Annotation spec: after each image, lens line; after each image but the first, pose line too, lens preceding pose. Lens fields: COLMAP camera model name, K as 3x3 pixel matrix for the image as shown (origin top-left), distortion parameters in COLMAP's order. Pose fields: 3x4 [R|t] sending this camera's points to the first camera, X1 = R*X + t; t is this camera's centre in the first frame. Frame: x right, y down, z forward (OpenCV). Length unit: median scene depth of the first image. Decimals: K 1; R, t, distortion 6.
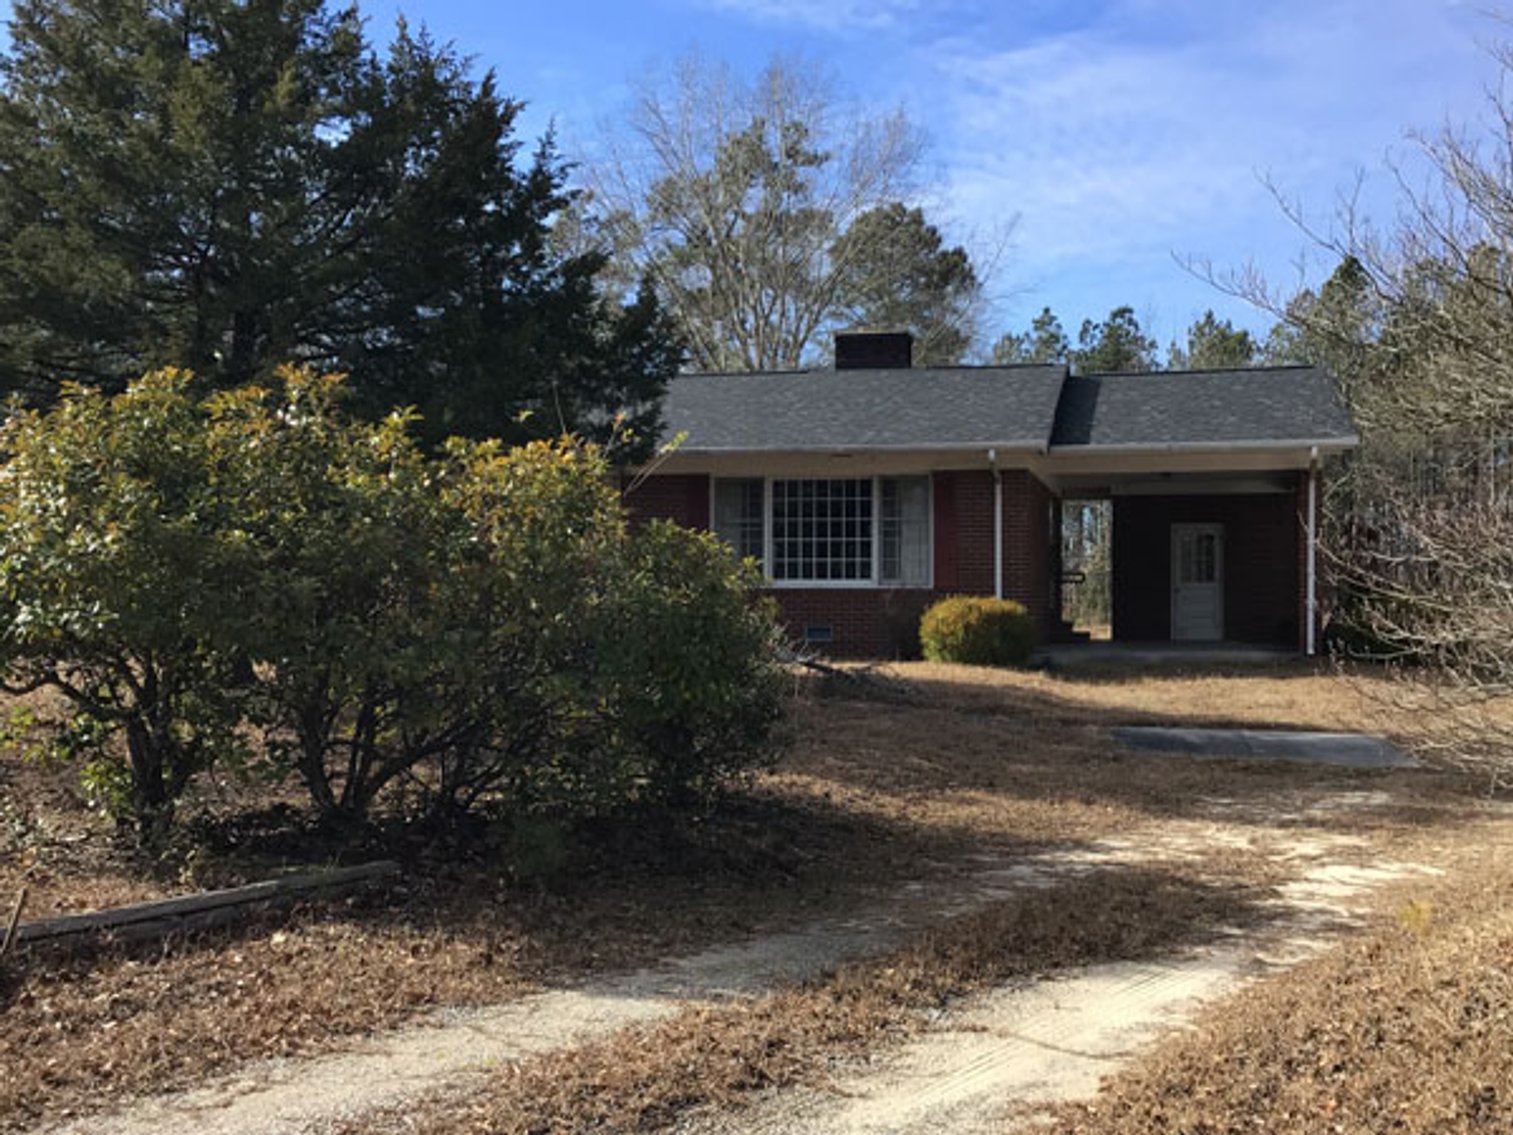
lens RADIAL K [[1441.0, 0, 756.5], [0, 1441.0, 567.5], [0, 0, 1]] dist [0.066783, -0.227550]
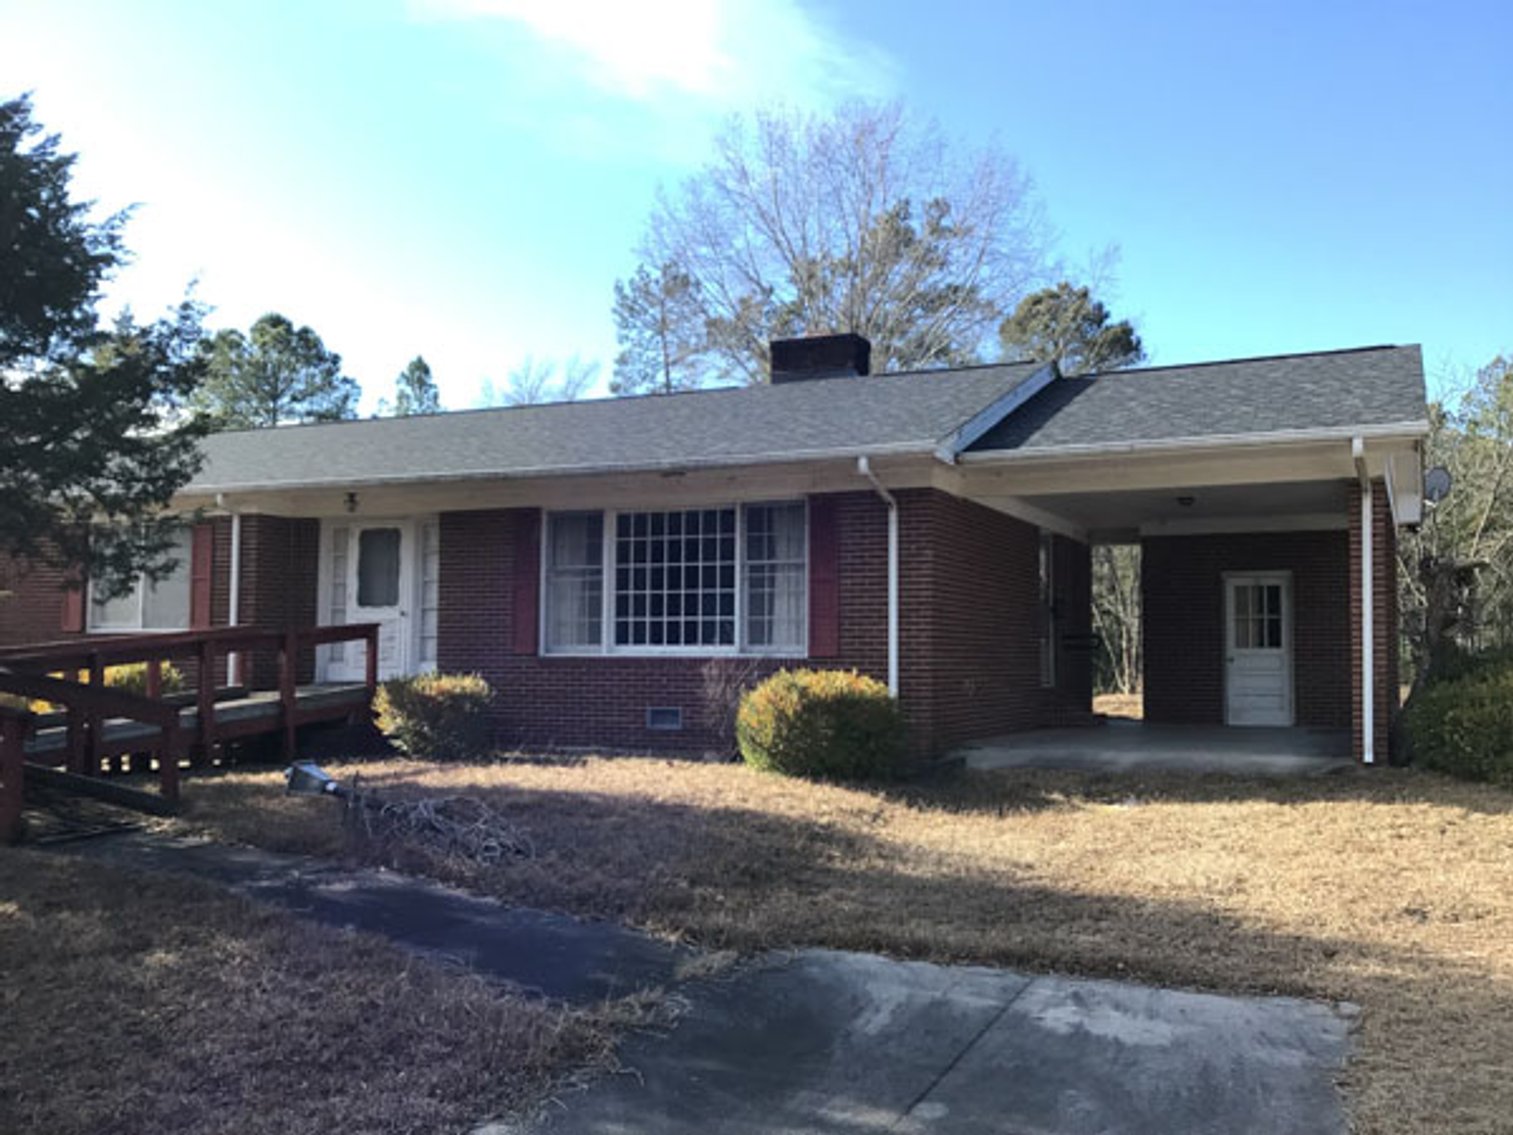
lens RADIAL K [[1243.6, 0, 756.5], [0, 1243.6, 567.5], [0, 0, 1]] dist [-0.005795, -0.007156]
pose [[0.982021, -0.011154, -0.188444, 0.206919], [0.001486, 0.998679, -0.051371, 0.001238], [0.188768, 0.050167, 0.980740, 0.378096]]
